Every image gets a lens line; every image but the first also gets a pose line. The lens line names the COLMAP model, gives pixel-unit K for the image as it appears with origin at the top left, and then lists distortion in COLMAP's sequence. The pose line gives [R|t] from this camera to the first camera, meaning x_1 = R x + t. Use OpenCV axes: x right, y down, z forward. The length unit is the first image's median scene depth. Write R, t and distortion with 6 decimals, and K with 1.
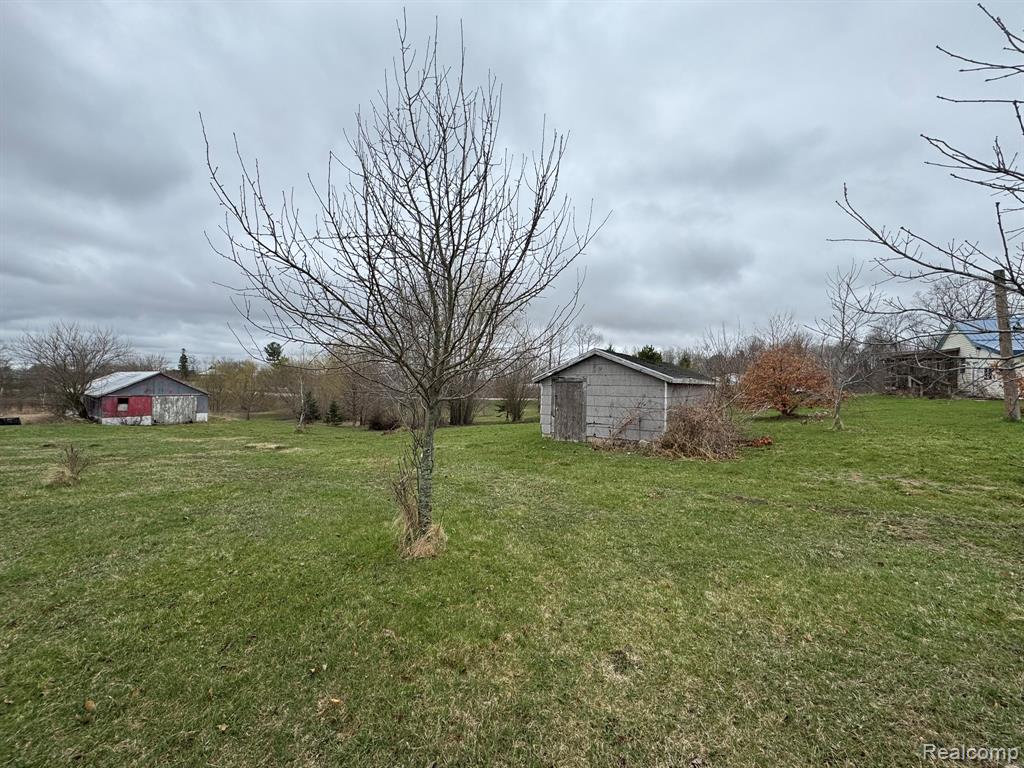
lens RADIAL K [[408.2, 0, 507.9], [0, 408.2, 383.5], [0, 0, 1]] dist [0.000630, 0.000203]
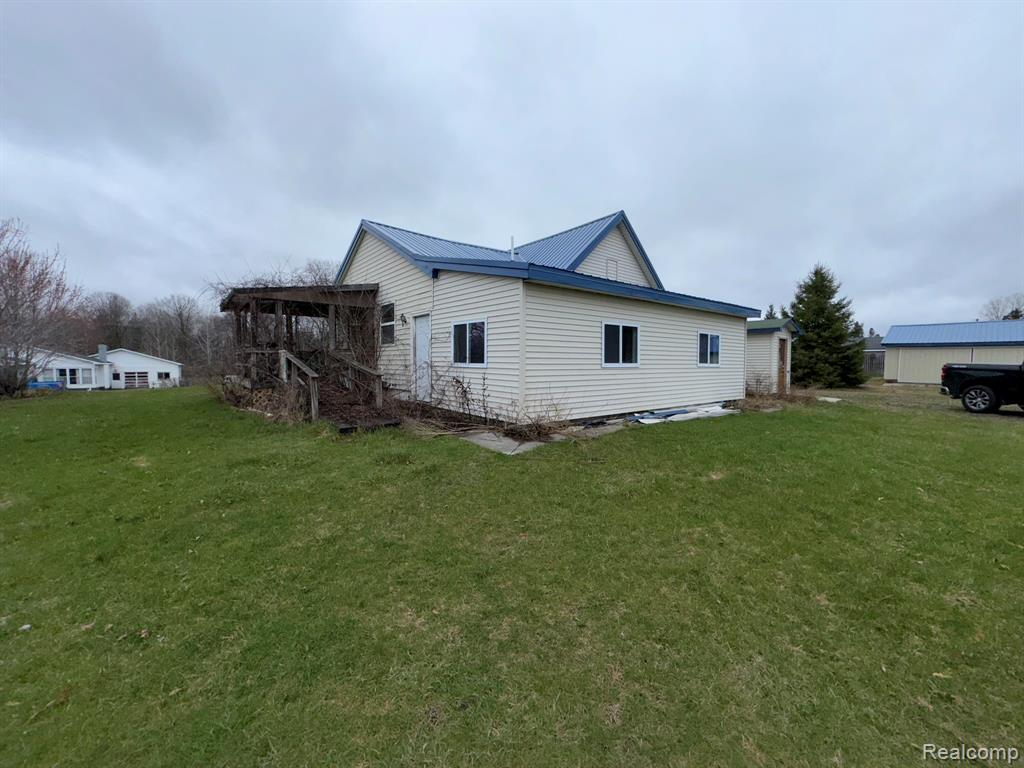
lens RADIAL K [[408.2, 0, 509.8], [0, 408.2, 381.9], [0, 0, 1]] dist [0.000630, 0.000203]
pose [[0.277338, -0.053062, 0.959306, 0.757559], [0.002985, 0.998517, 0.054368, -0.009900], [-0.960768, -0.012215, 0.277085, 0.773418]]
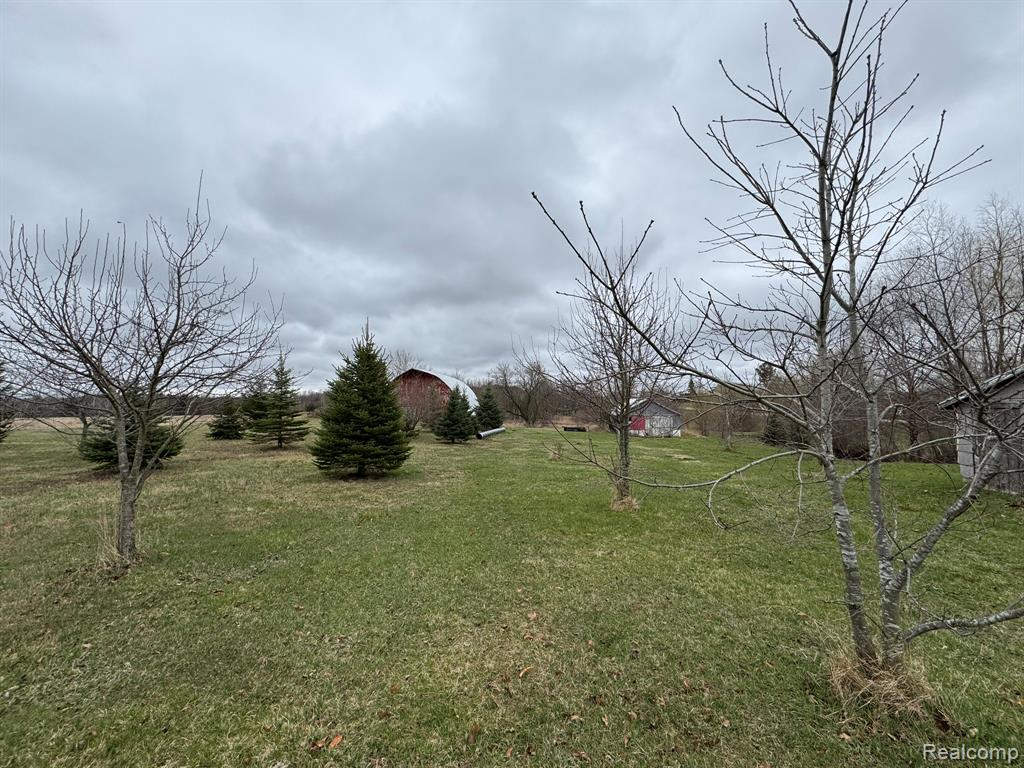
lens RADIAL K [[408.2, 0, 511.8], [0, 408.2, 384.1], [0, 0, 1]] dist [0.000630, 0.000203]
pose [[0.448929, -0.053678, -0.891953, 0.160854], [0.012393, 0.998472, -0.053851, -0.007801], [0.893481, 0.013121, 0.448909, -0.035317]]
